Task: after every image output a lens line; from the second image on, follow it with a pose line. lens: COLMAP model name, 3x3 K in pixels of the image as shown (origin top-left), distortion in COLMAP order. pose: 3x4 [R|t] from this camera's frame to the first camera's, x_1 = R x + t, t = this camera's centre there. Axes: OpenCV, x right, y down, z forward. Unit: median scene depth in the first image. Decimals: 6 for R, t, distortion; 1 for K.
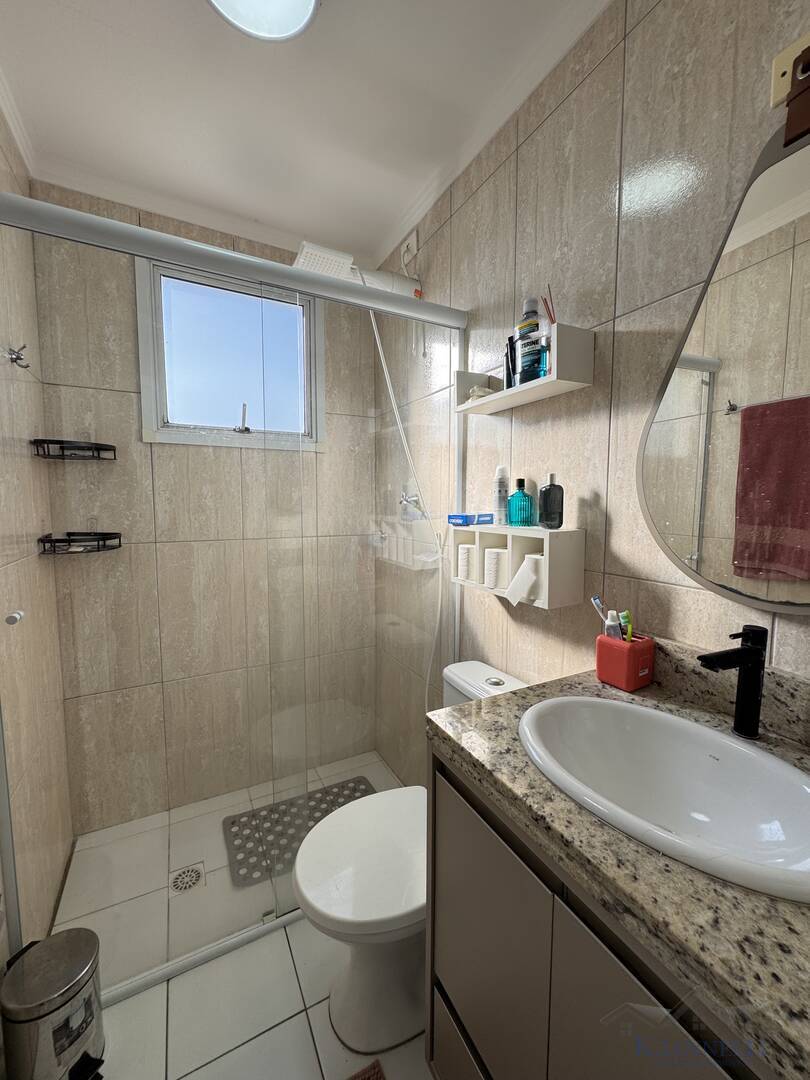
lens RADIAL K [[432.1, 0, 405.6], [0, 432.1, 538.3], [0, 0, 1]] dist [-0.001704, -0.000402]
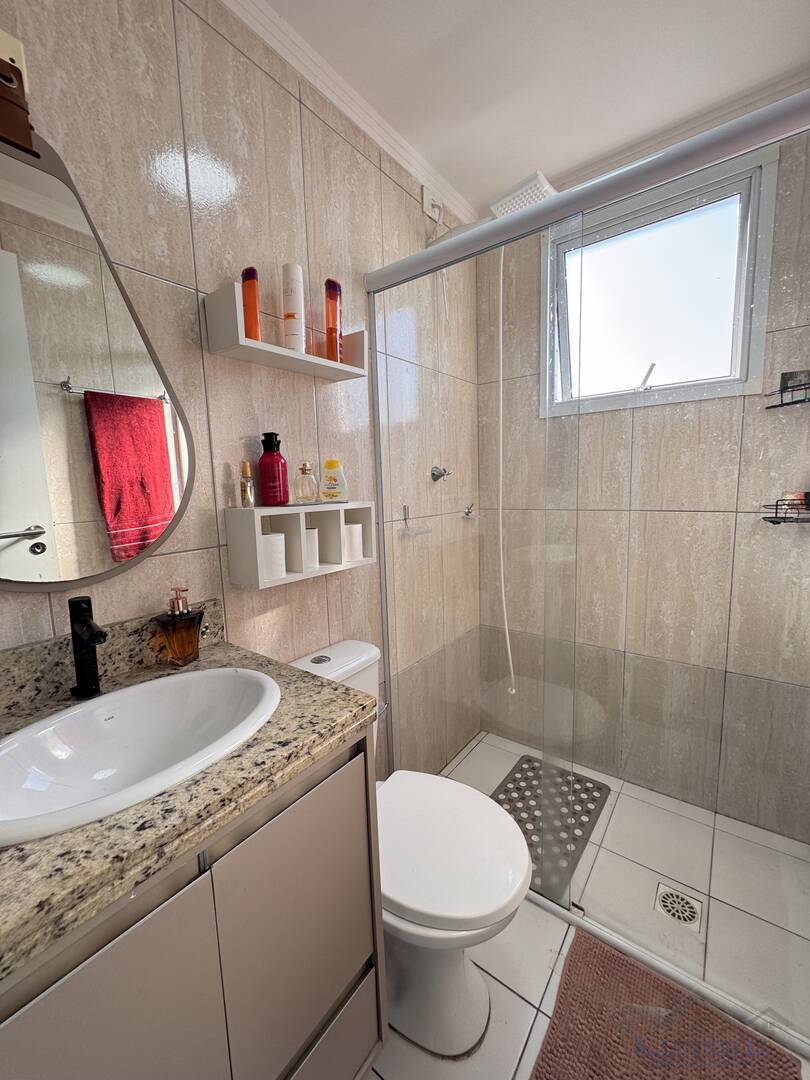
lens RADIAL K [[432.1, 0, 405.6], [0, 432.1, 538.3], [0, 0, 1]] dist [-0.001704, -0.000402]
pose [[0.406179, 0.108167, -0.907369, 0.370641], [-0.048298, 0.994123, 0.096888, 0.002355], [0.912516, 0.004470, 0.409016, 0.237773]]
